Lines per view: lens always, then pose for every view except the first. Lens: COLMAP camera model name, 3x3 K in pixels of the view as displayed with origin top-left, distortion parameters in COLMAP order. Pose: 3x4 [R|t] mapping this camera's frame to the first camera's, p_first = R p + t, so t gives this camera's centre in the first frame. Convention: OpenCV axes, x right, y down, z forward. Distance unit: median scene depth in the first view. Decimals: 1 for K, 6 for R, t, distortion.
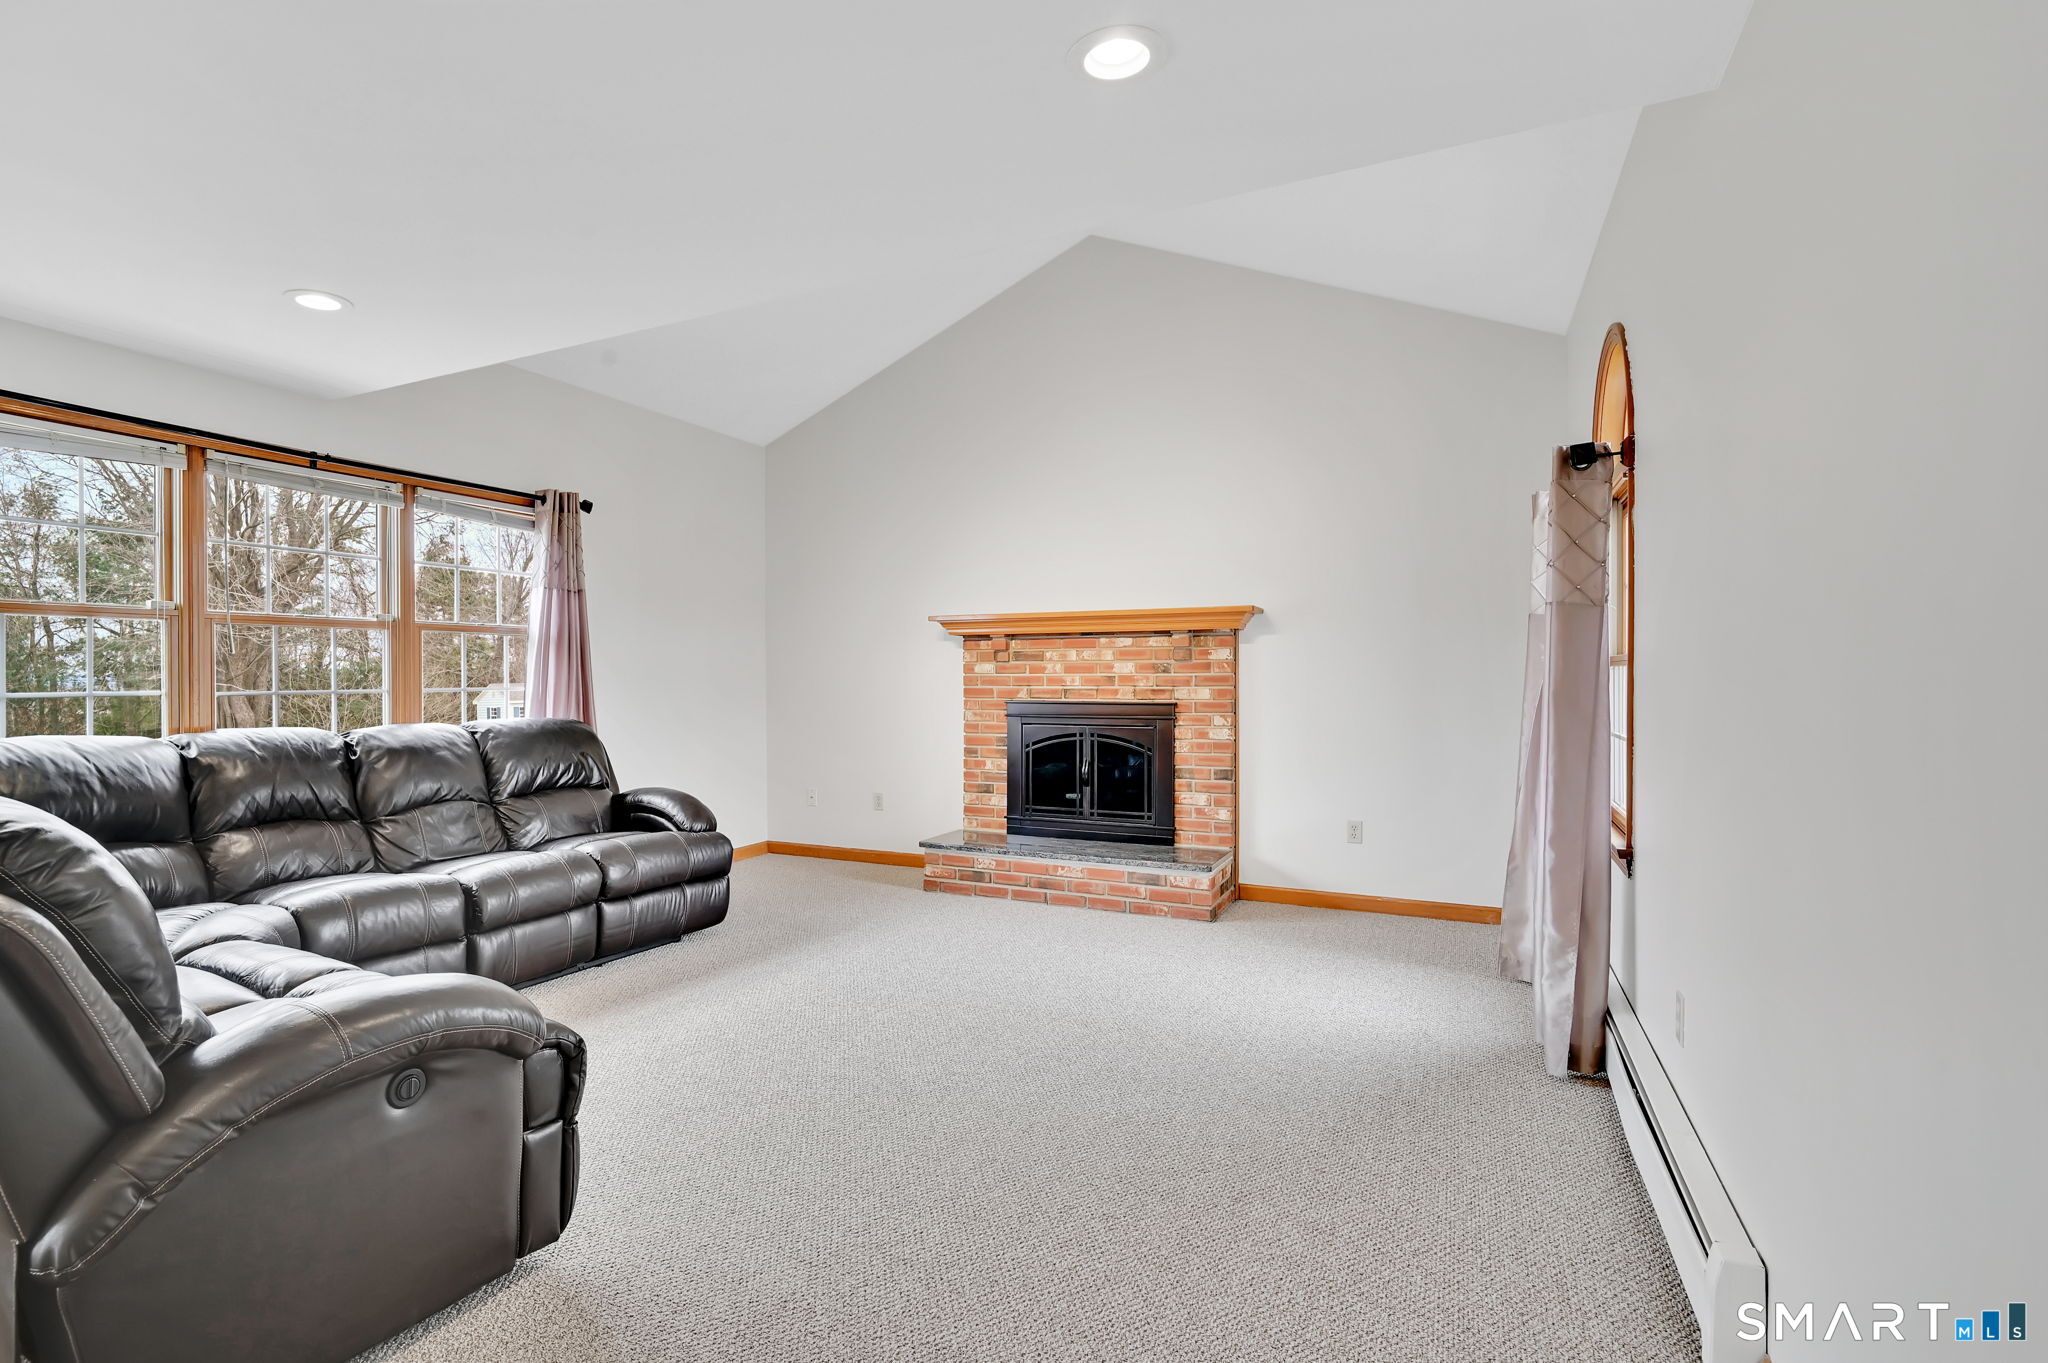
lens RADIAL K [[948.9, 0, 1007.7], [0, 948.9, 666.7], [0, 0, 1]] dist [-0.002252, 0.000849]
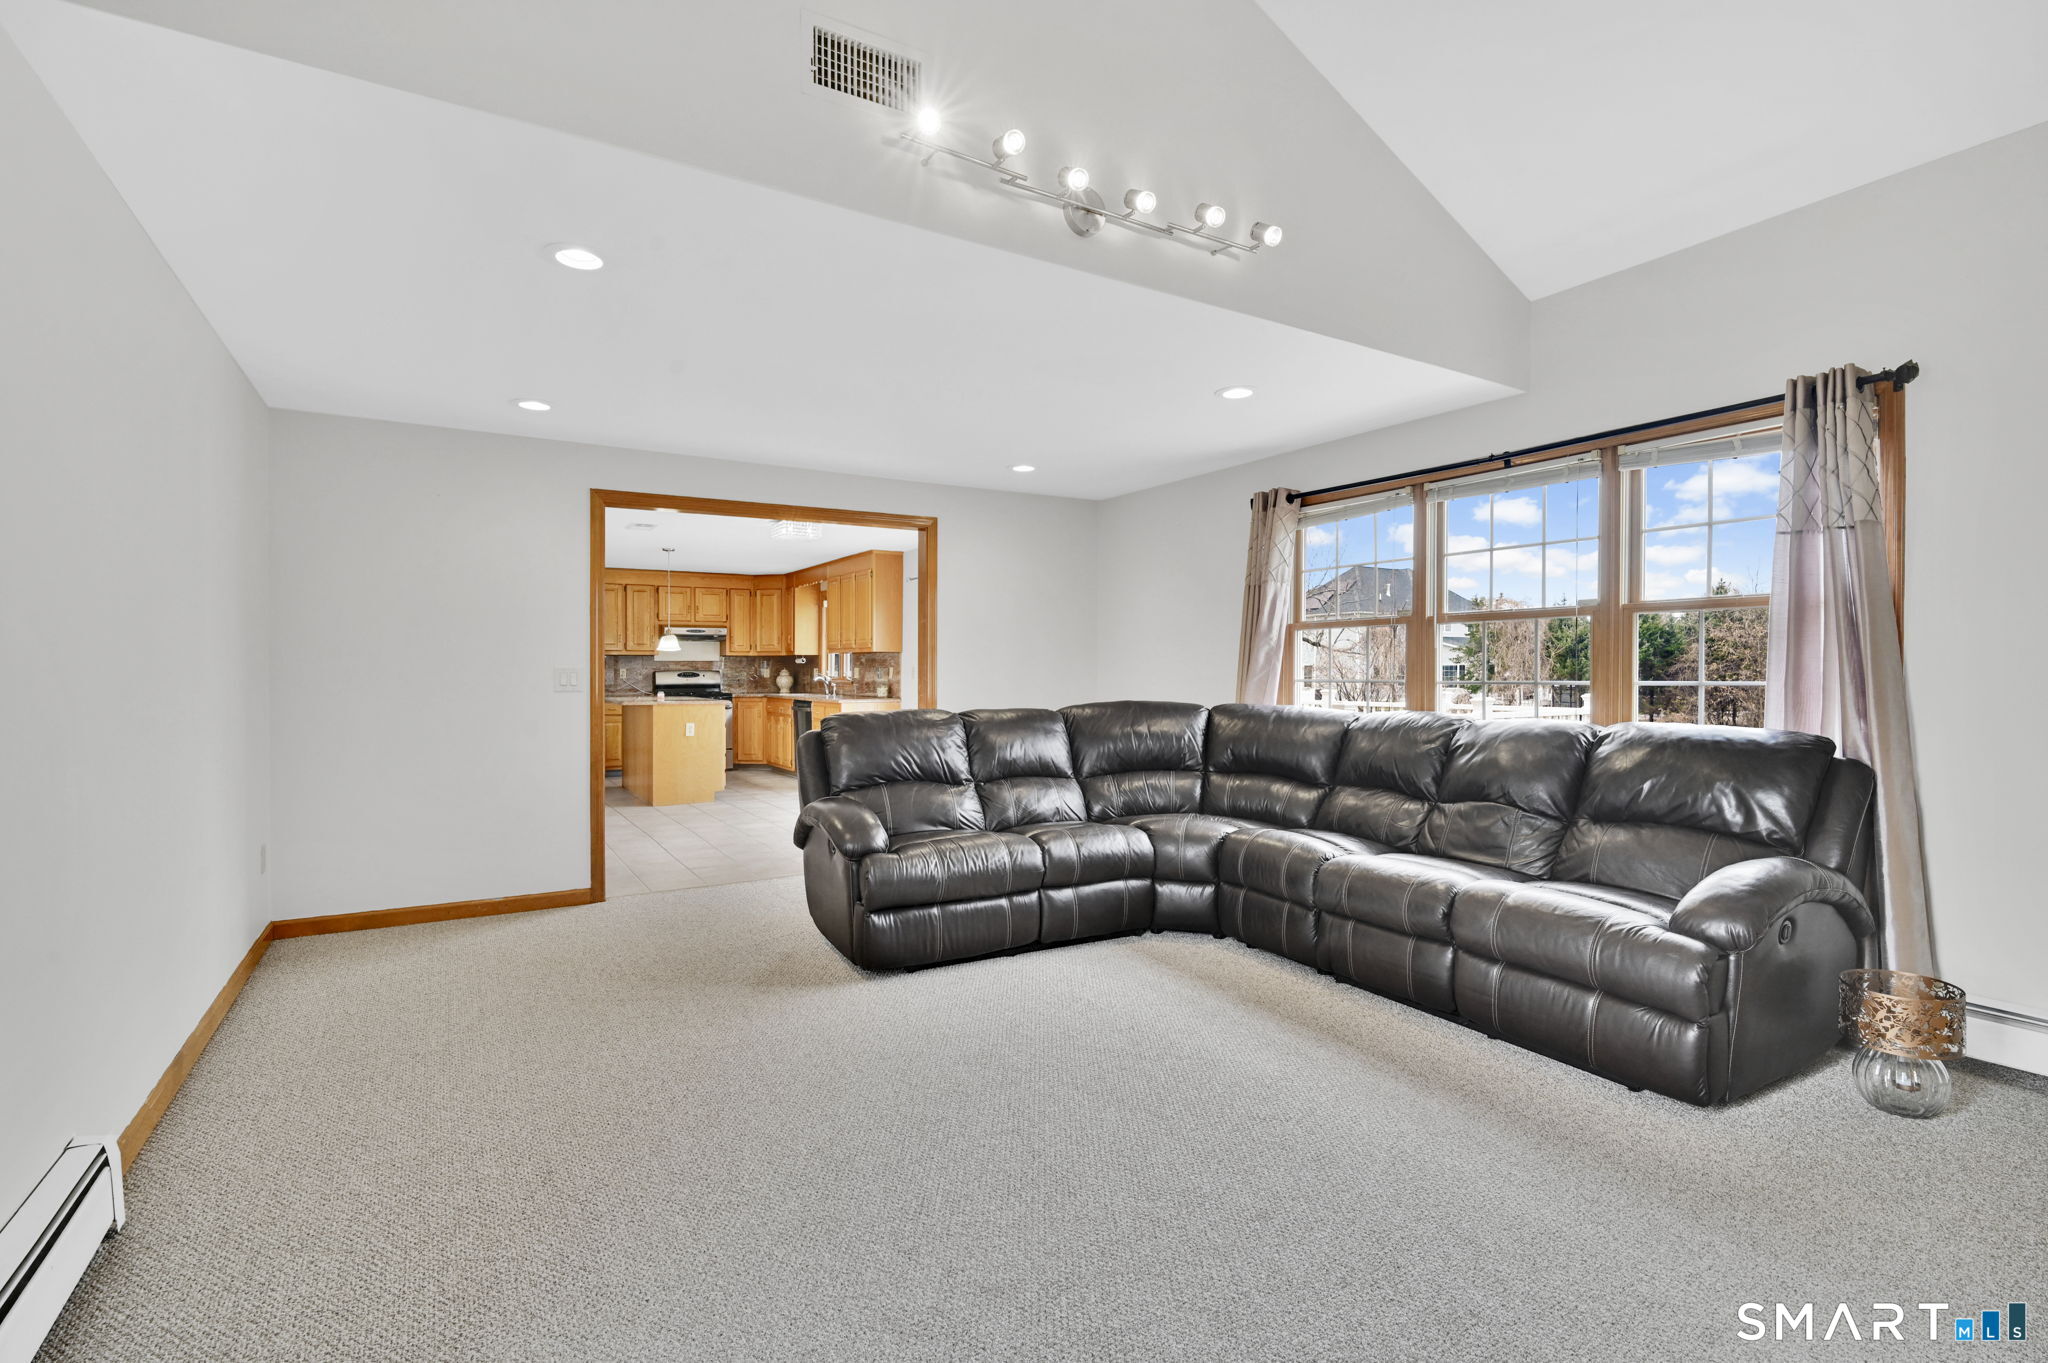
lens RADIAL K [[948.9, 0, 1013.9], [0, 948.9, 674.1], [0, 0, 1]] dist [-0.002252, 0.000849]
pose [[-0.514114, 0.000093, -0.857722, 0.343382], [0.012112, 0.999901, -0.007151, 0.014232], [0.857637, -0.014065, -0.514064, 0.839532]]
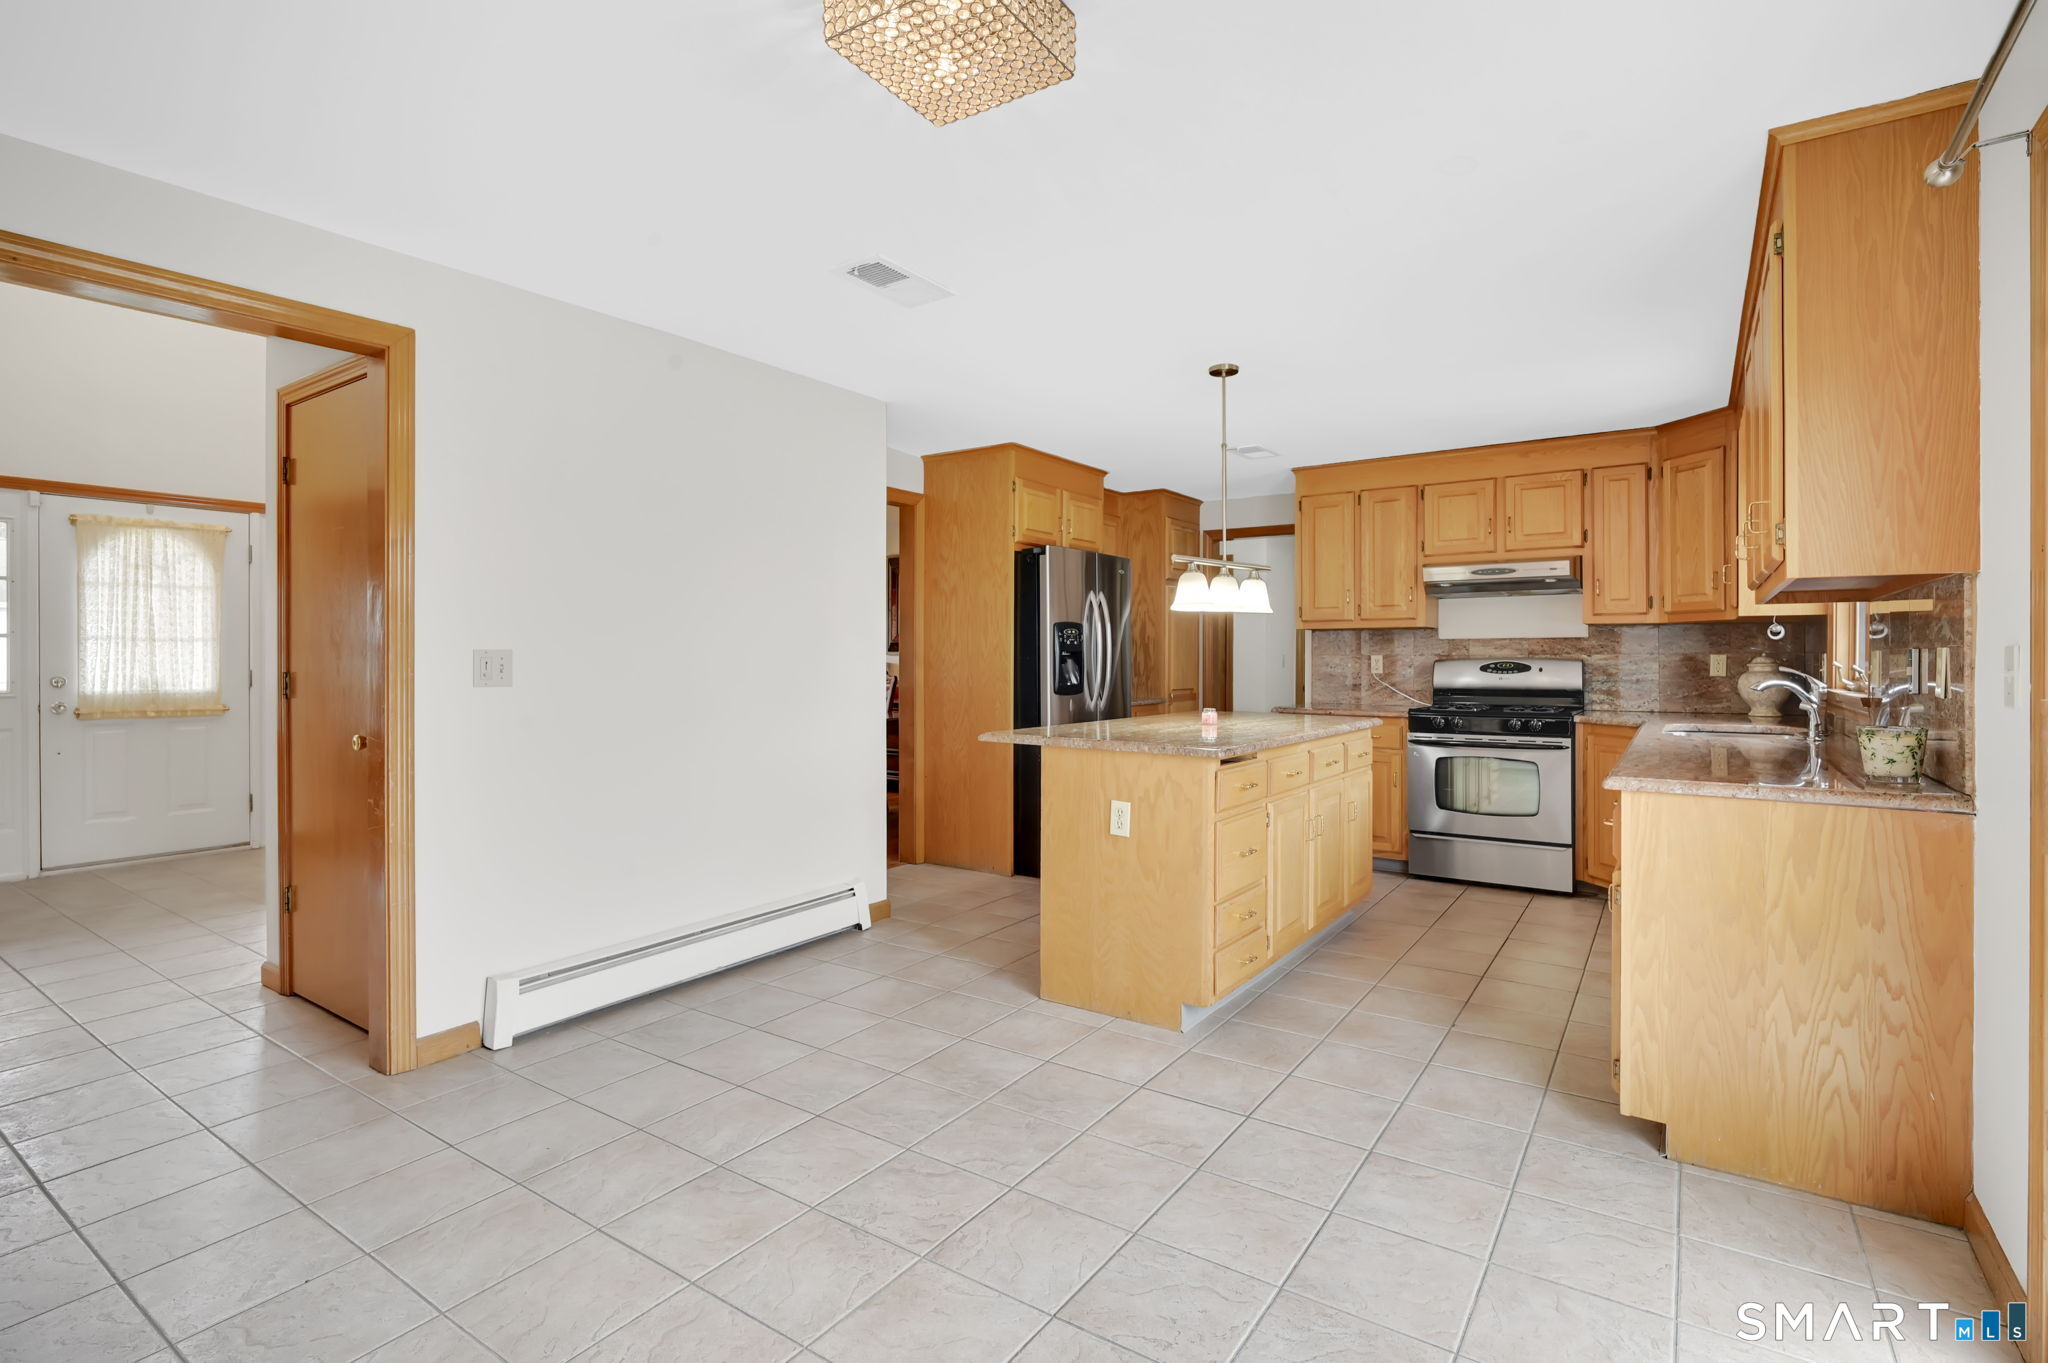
lens RADIAL K [[948.9, 0, 1064.1], [0, 948.9, 661.9], [0, 0, 1]] dist [-0.002252, 0.000849]
pose [[-0.995907, -0.005542, 0.090212, -0.842926], [-0.006541, 0.999920, -0.010783, -0.002495], [-0.090145, -0.011329, -0.995864, 0.082595]]
